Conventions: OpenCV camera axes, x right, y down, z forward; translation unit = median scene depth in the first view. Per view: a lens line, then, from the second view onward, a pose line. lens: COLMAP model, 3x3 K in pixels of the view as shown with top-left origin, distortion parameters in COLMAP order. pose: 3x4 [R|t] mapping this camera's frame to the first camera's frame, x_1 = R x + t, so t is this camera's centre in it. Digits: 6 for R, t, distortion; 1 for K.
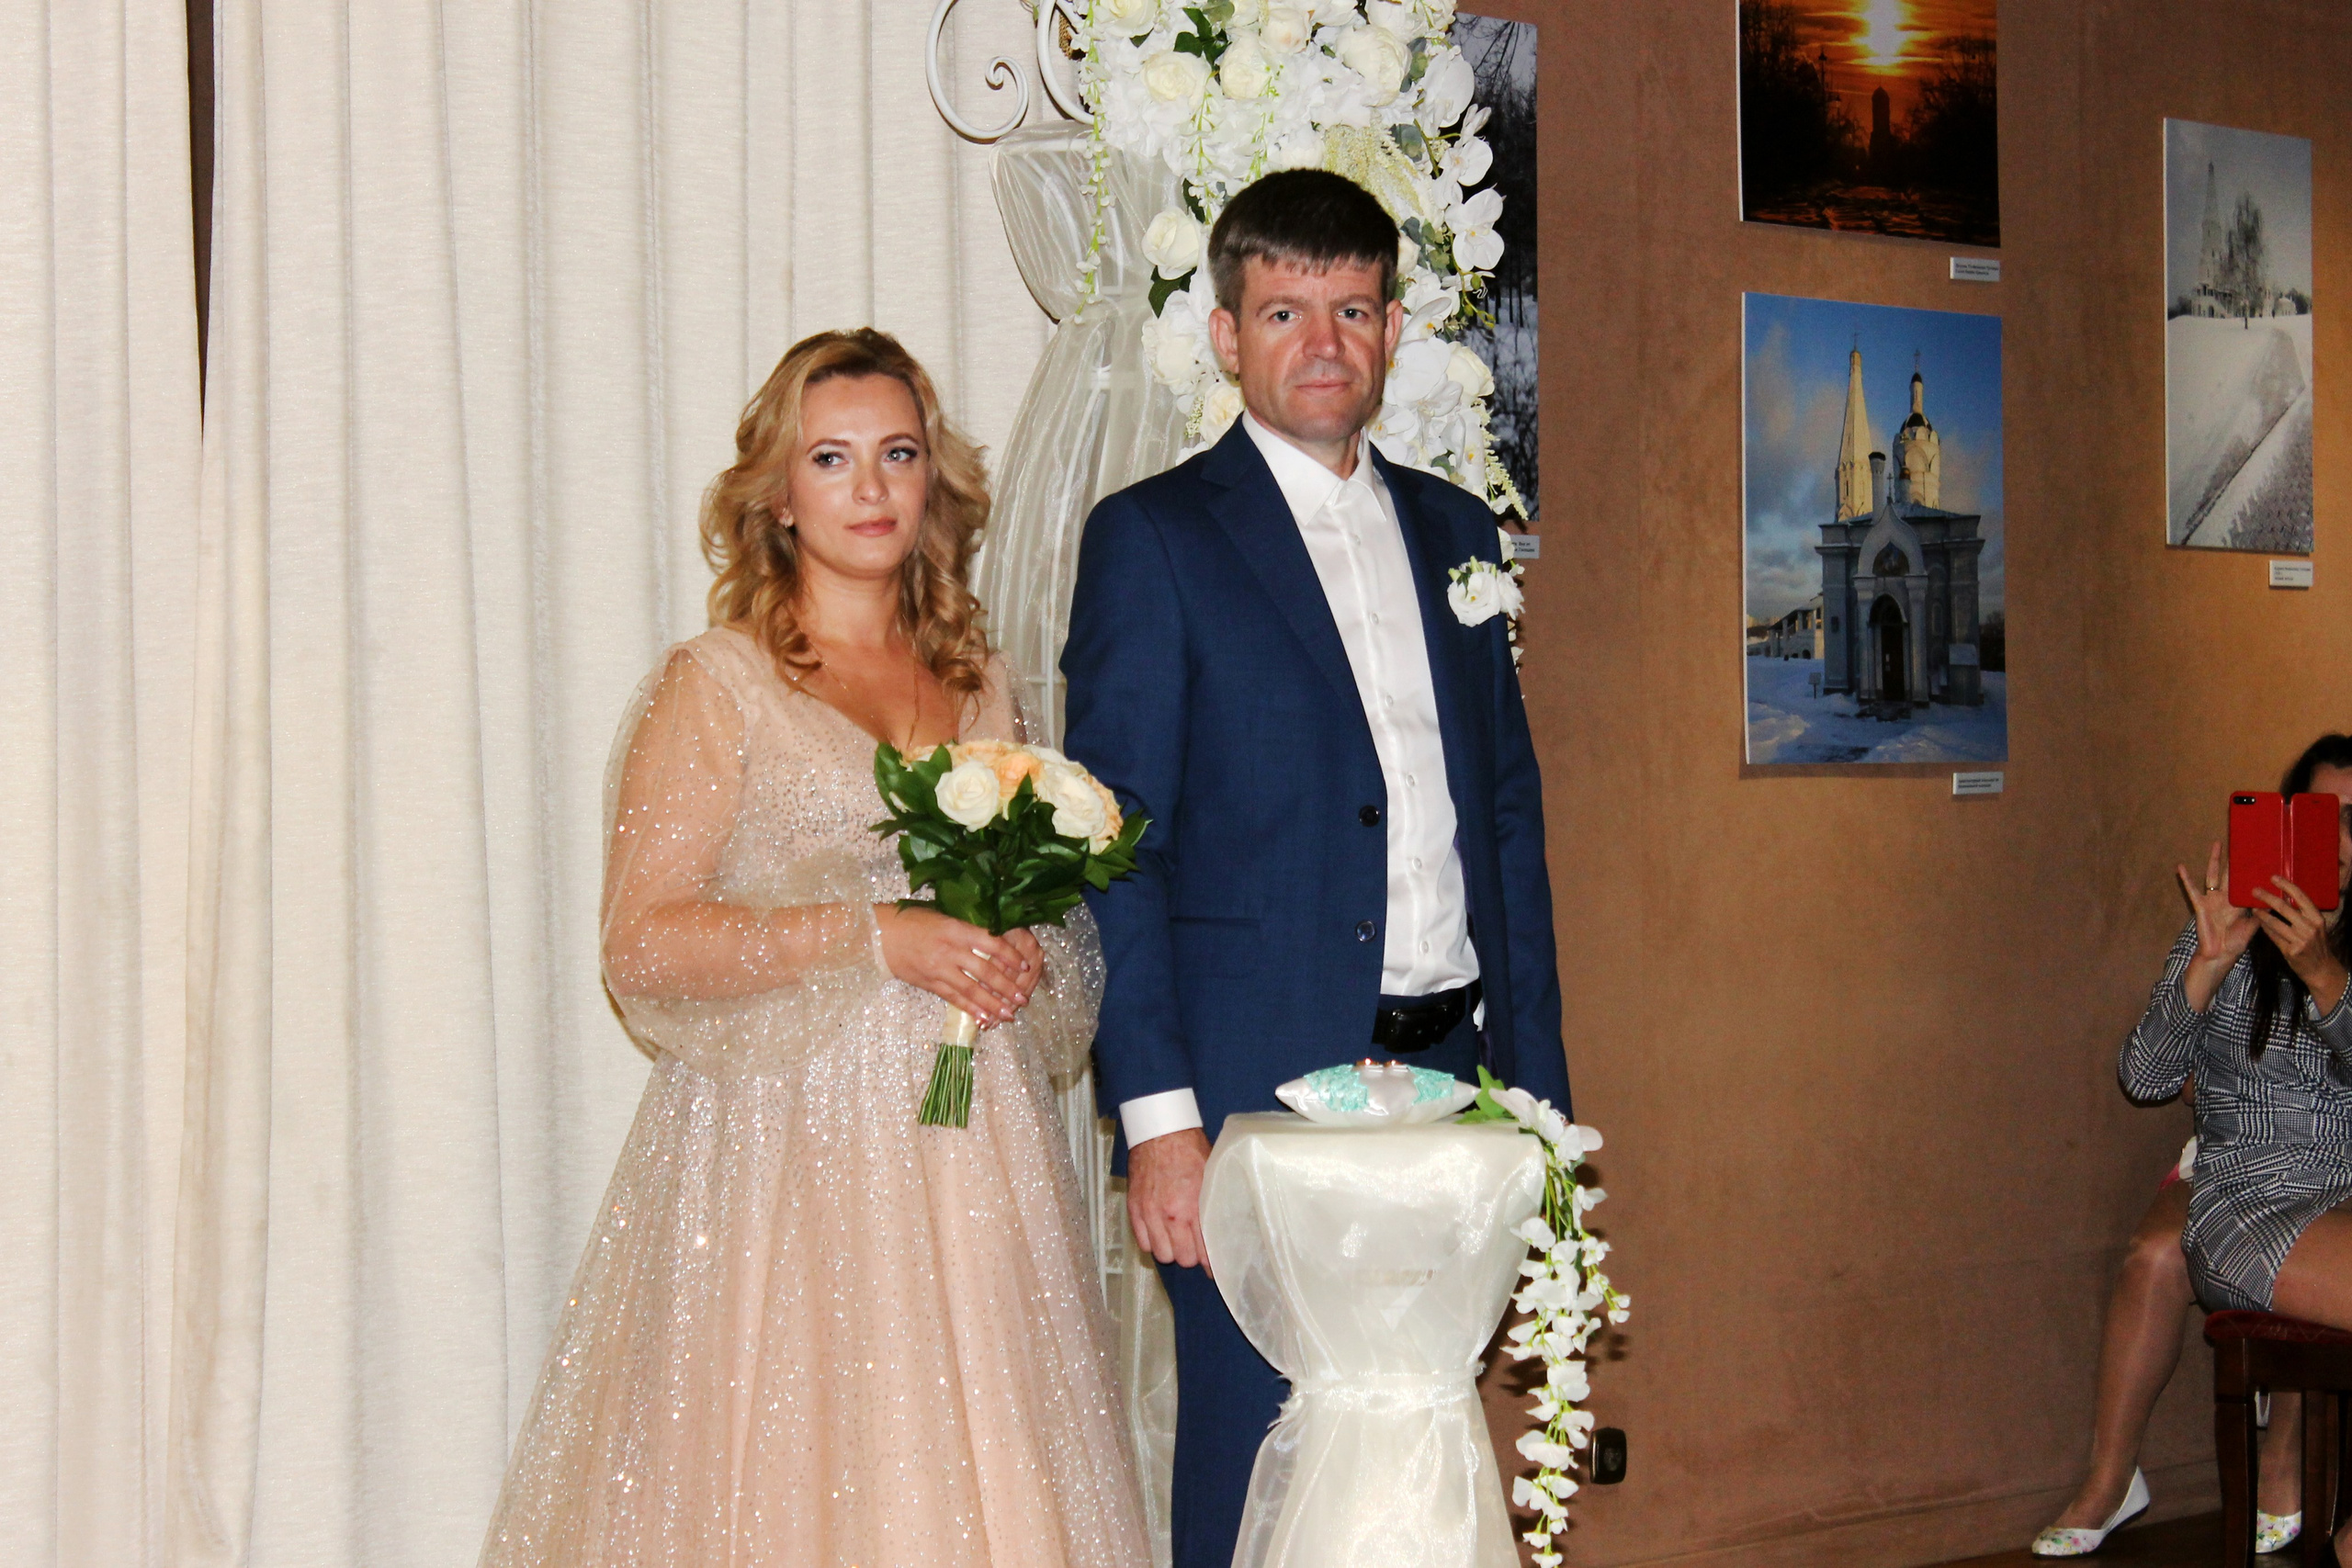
lens RADIAL K [[5789.3, 0, 1191.0], [0, 5789.3, 805.6], [0, 0, 1]] dist [0.035069, 0.000000]
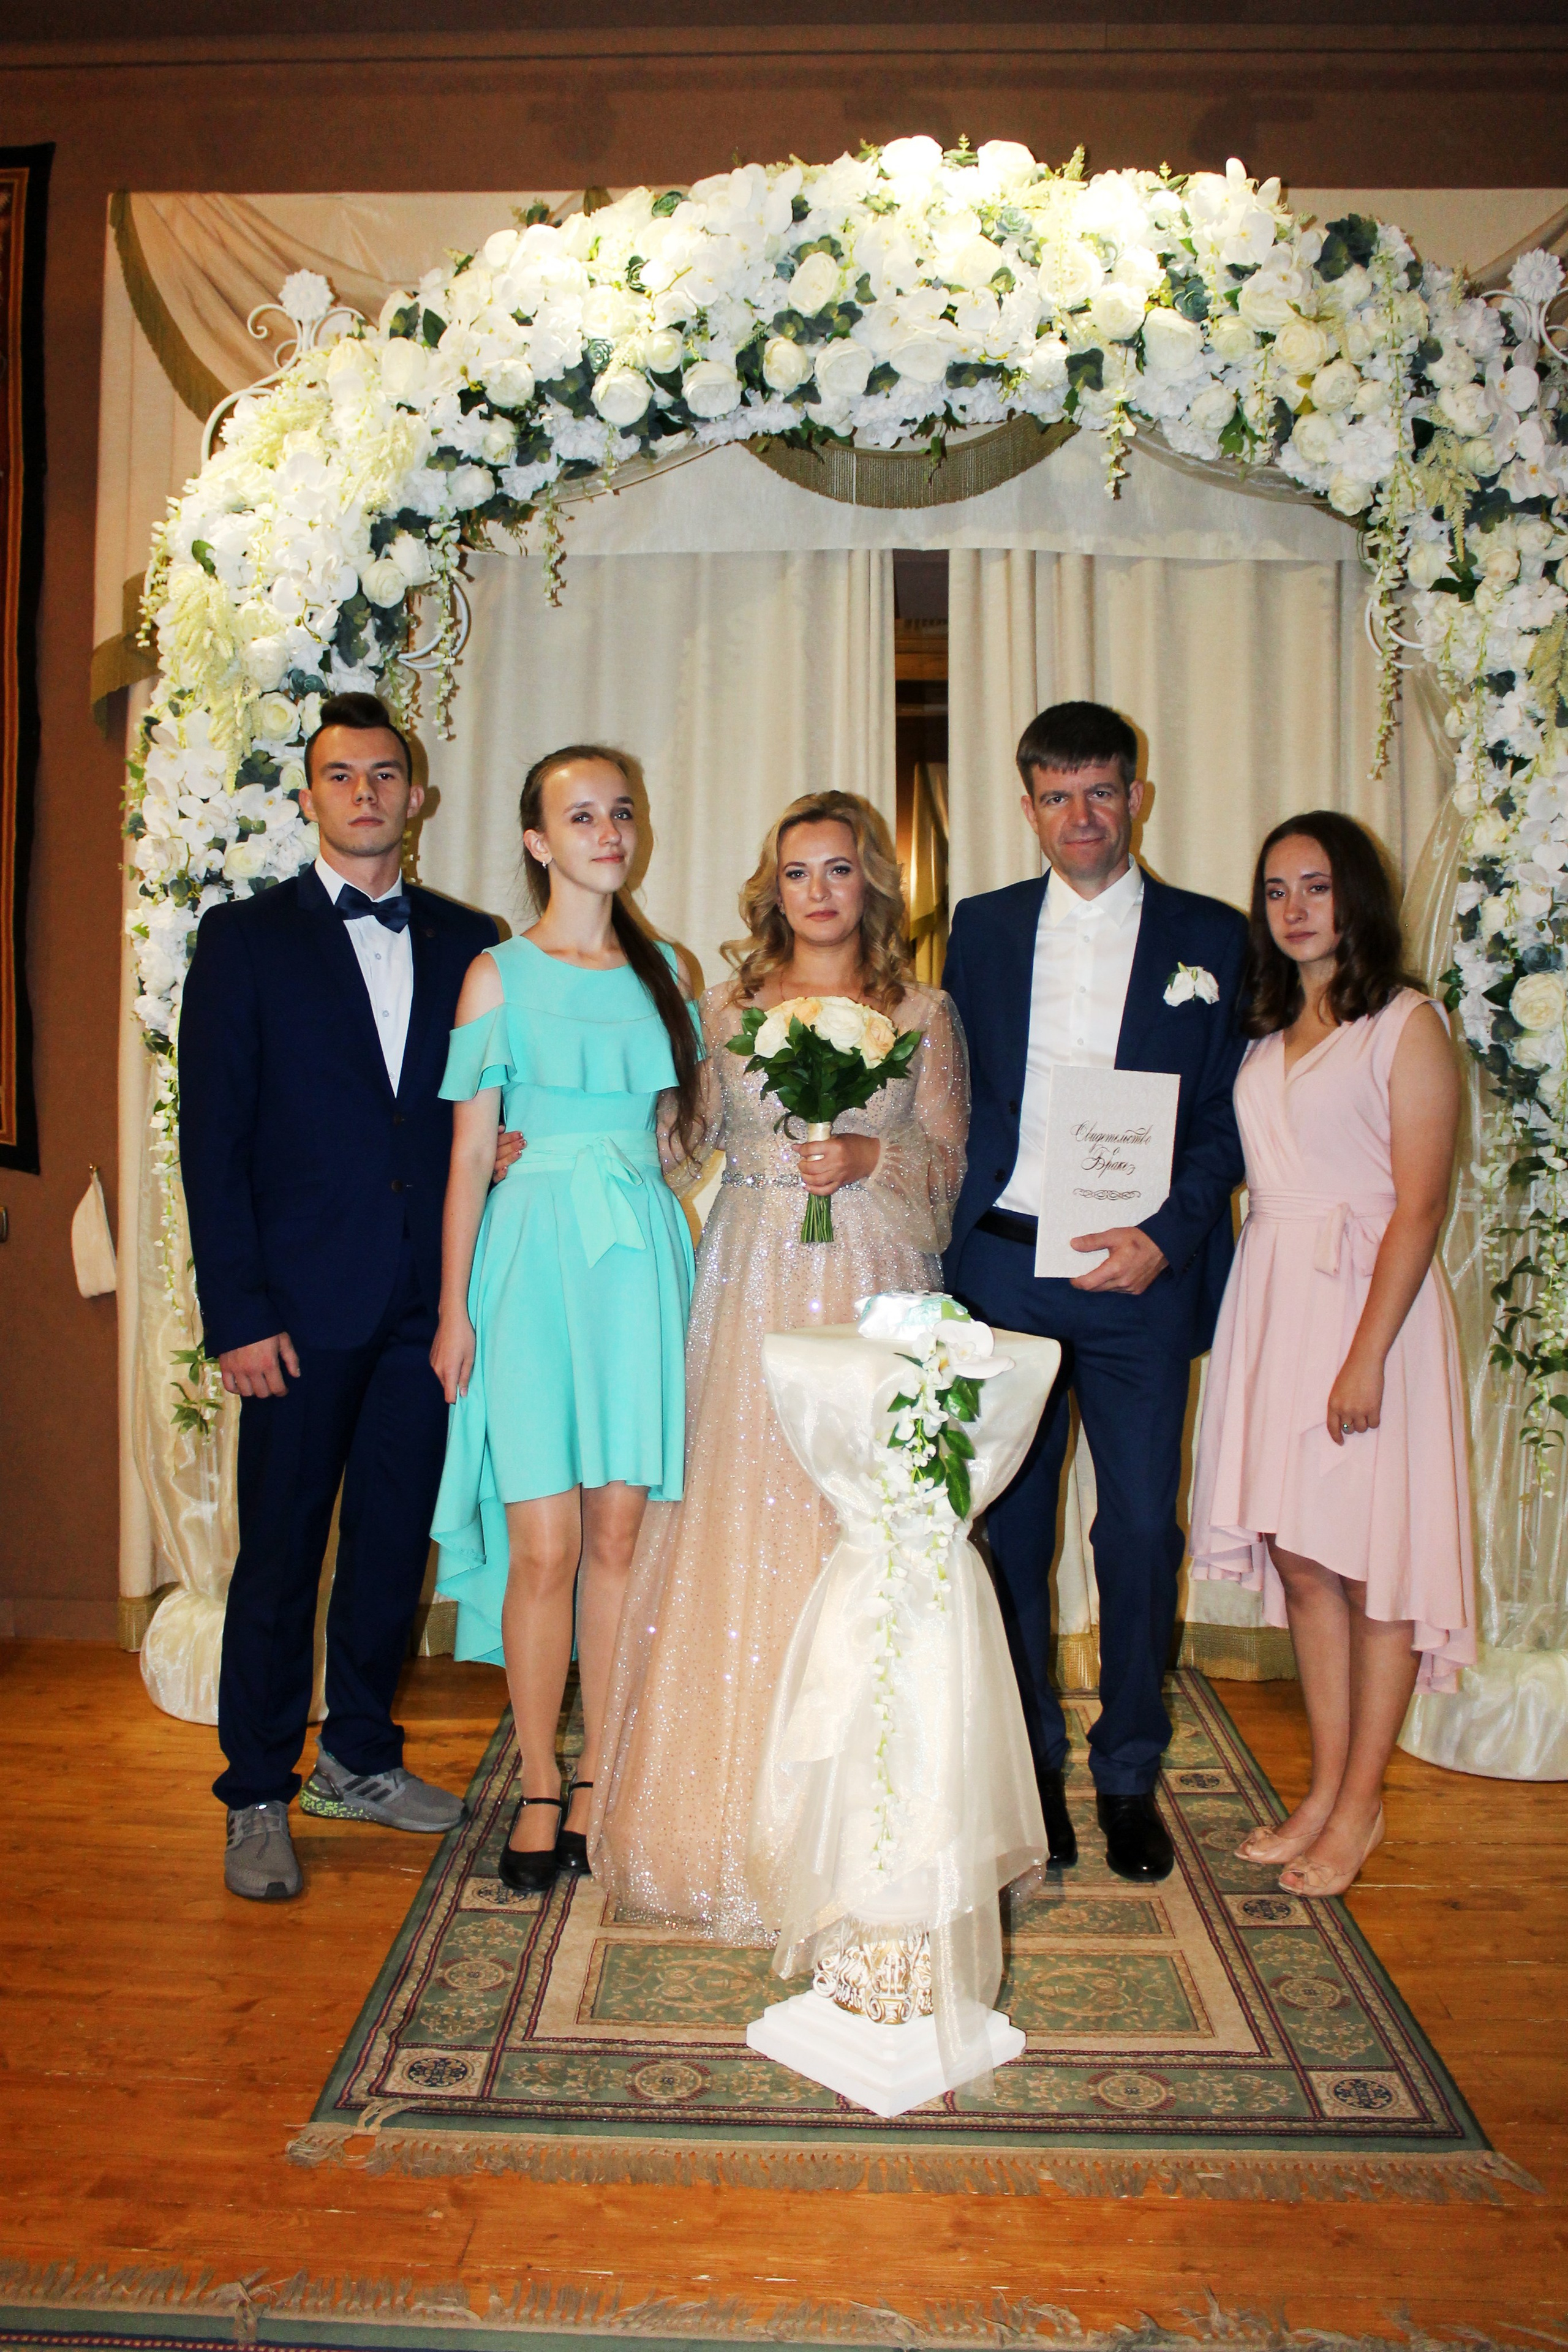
lens RADIAL K [[2081.1, 0, 756.2], [0, 2081.1, 1155.5], [0, 0, 1]] dist [-0.146015, 0.134784]
pose [[0.614558, 0.057709, -0.786758, 0.241763], [-0.023828, 0.998224, 0.054608, -0.007706], [0.788511, -0.014813, 0.614842, 0.419863]]
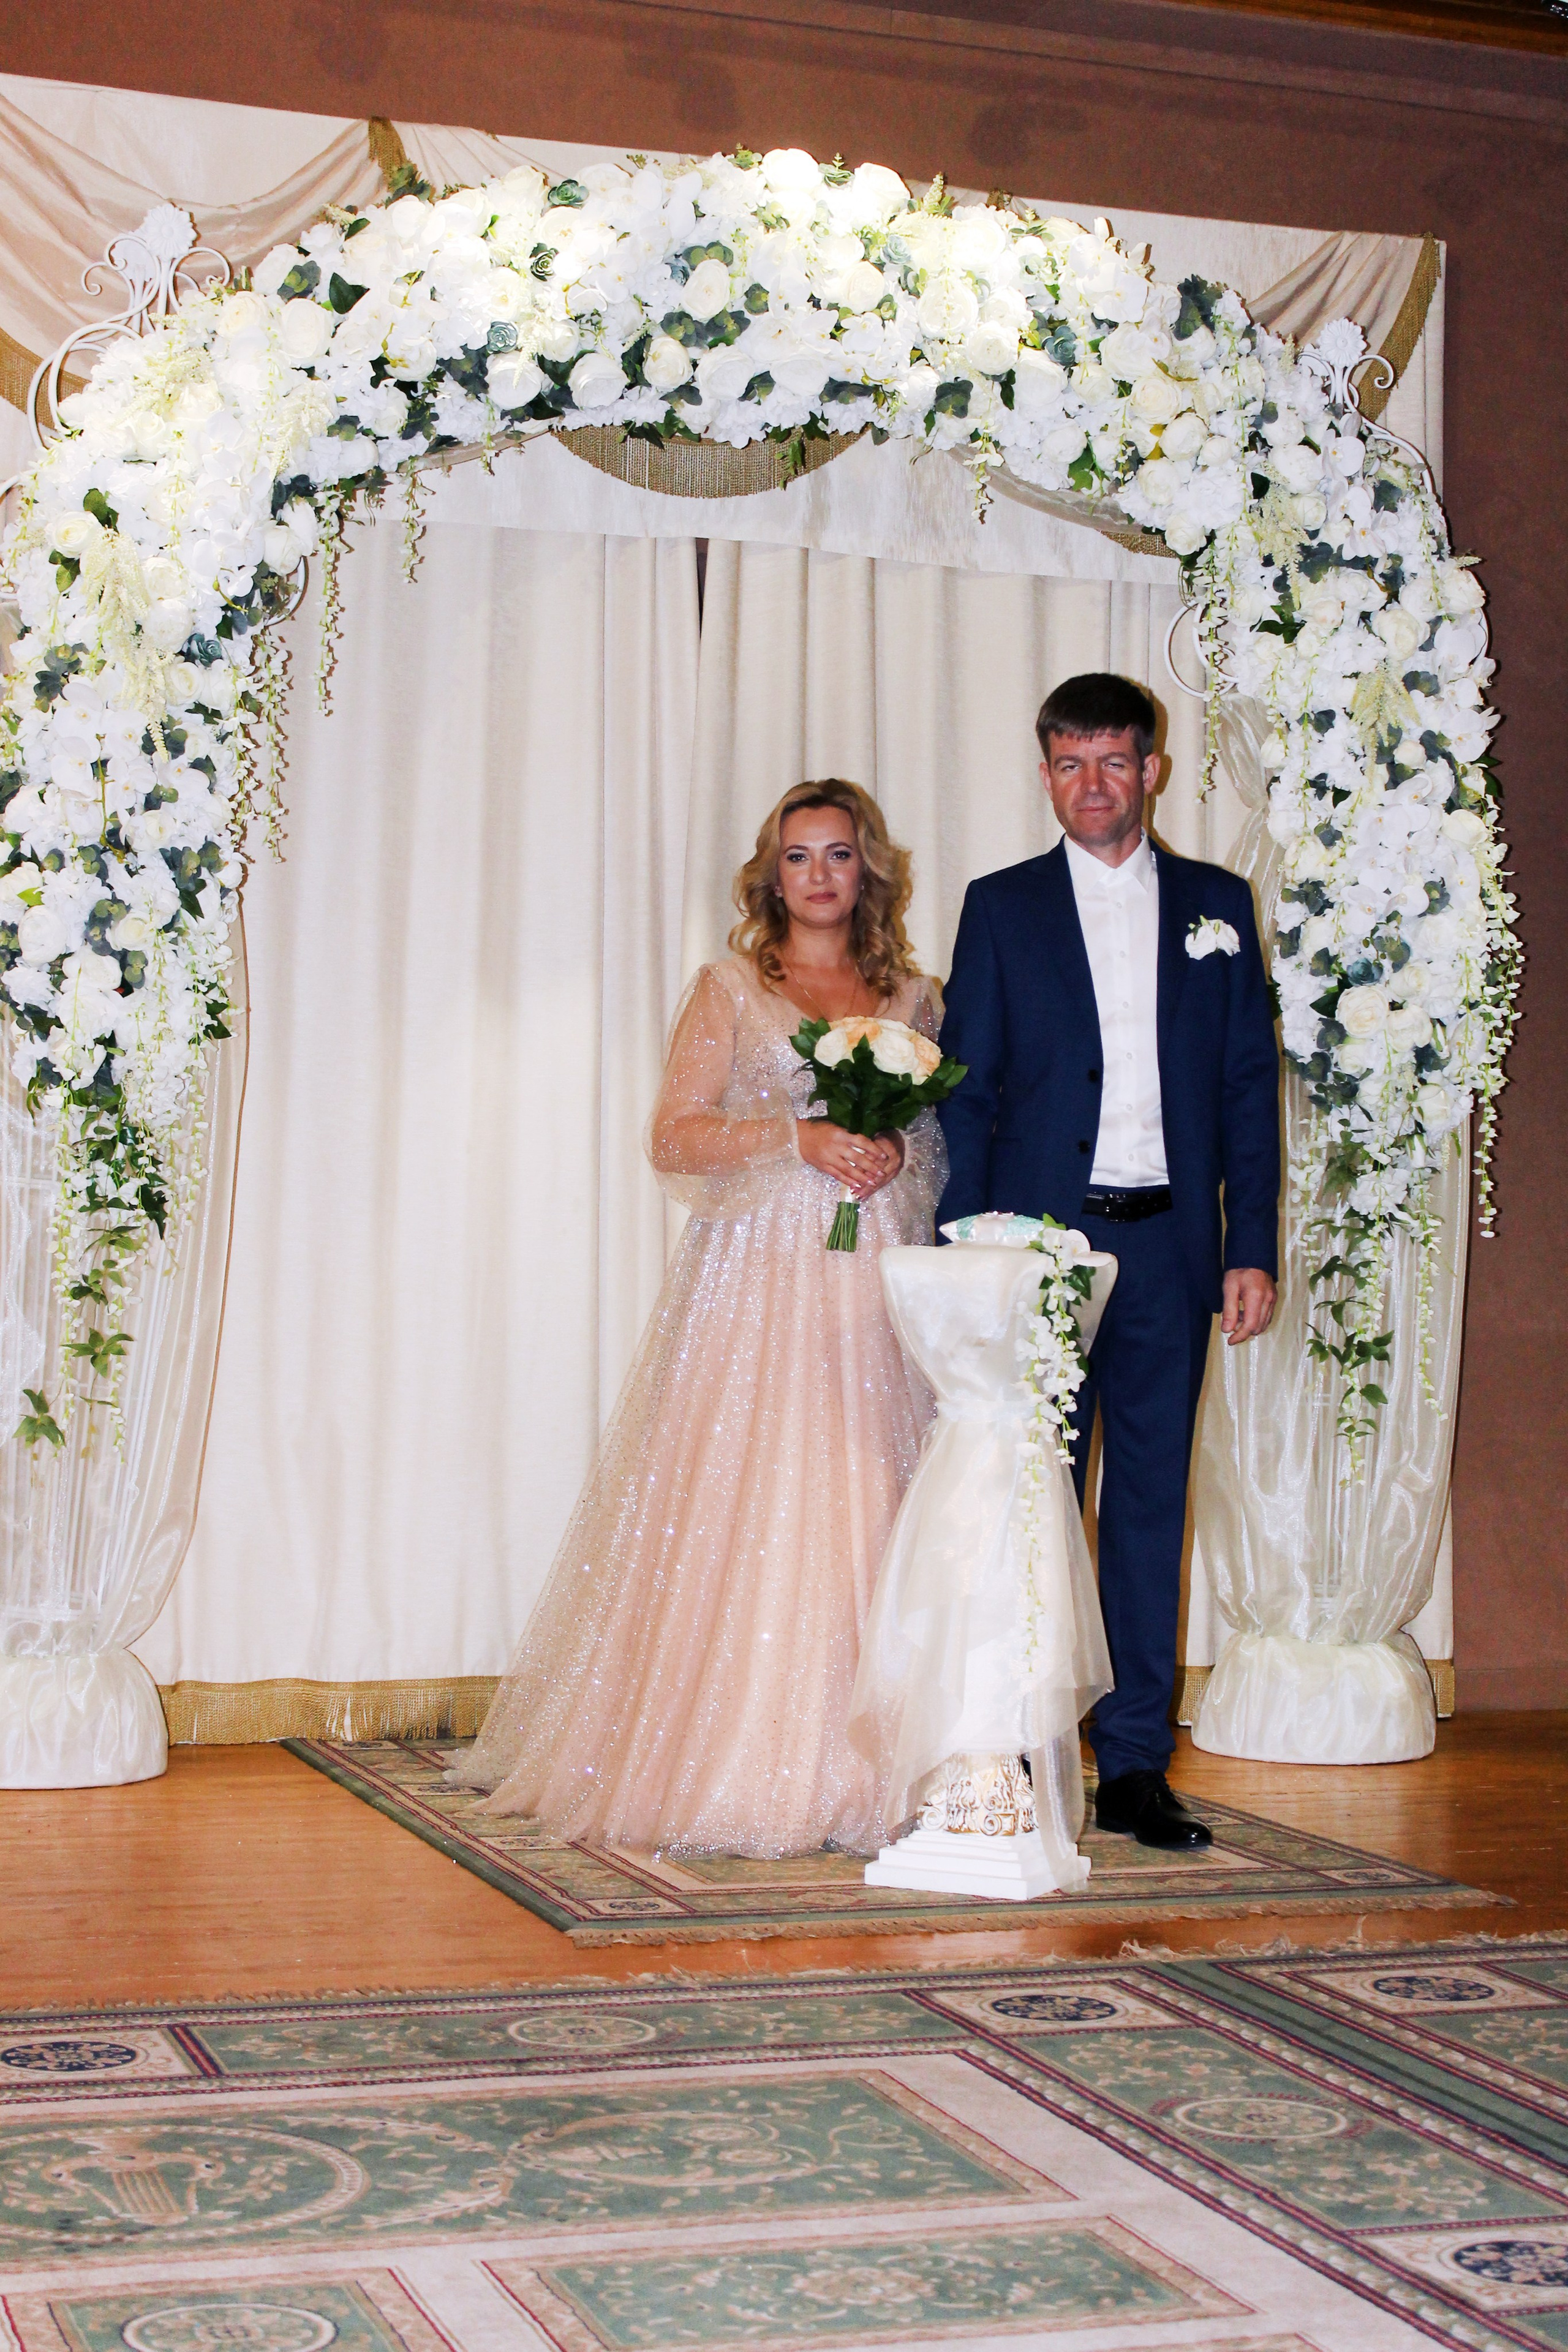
lens RADIAL K [[3630.9, 0, 750.3], [0, 3630.9, 1149.4], [0, 0, 1]] dist [0.006698, 0.000000]
pose [[0.855446, 0.010843, -0.517778, 0.310682], [-0.031882, 0.998987, -0.031754, 0.038418], [0.516909, 0.043671, 0.854926, 0.057119]]
